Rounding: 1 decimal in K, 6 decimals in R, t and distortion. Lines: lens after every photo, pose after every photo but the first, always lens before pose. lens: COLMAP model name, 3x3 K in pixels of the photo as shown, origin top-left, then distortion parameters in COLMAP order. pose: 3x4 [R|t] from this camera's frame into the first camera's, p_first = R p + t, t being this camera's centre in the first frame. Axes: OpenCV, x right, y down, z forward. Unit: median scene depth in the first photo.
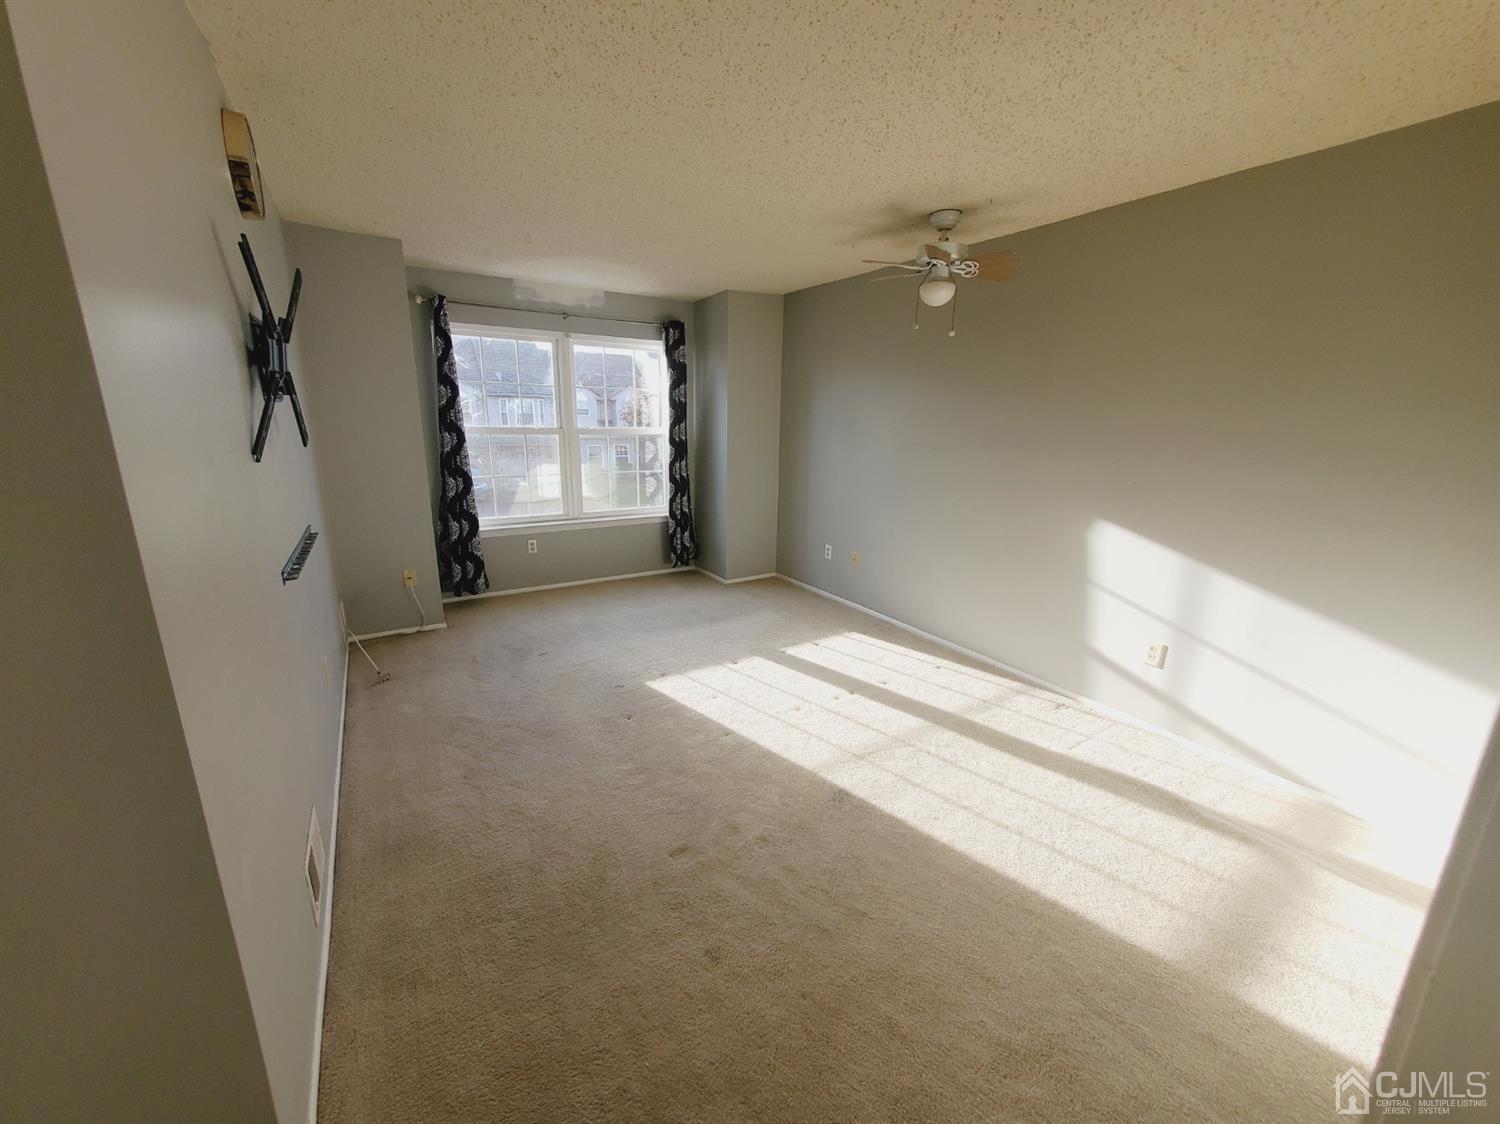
lens RADIAL K [[594.3, 0, 756.1], [0, 594.3, 562.9], [0, 0, 1]] dist [0.000211, 0.000236]
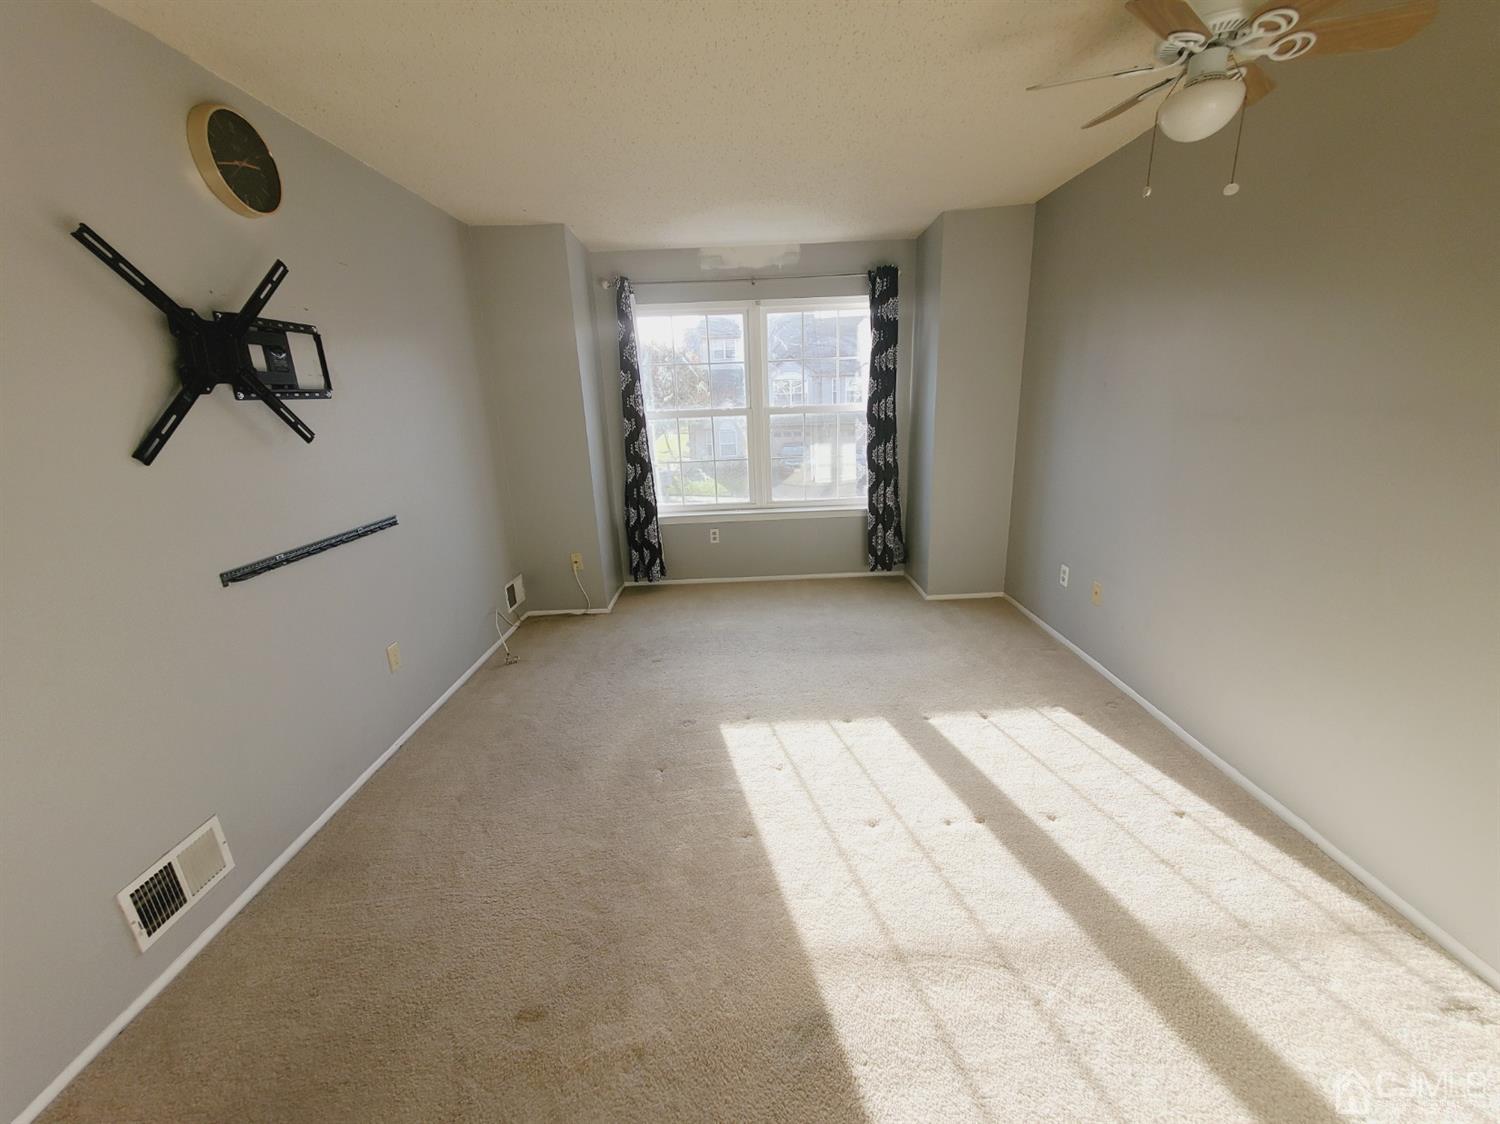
lens RADIAL K [[594.3, 0, 747.1], [0, 594.3, 563.0], [0, 0, 1]] dist [0.000211, 0.000236]
pose [[0.846485, 0.097298, -0.523446, 0.187474], [-0.076110, 0.995176, 0.061901, -0.053132], [0.526944, -0.012559, 0.849807, 0.248924]]
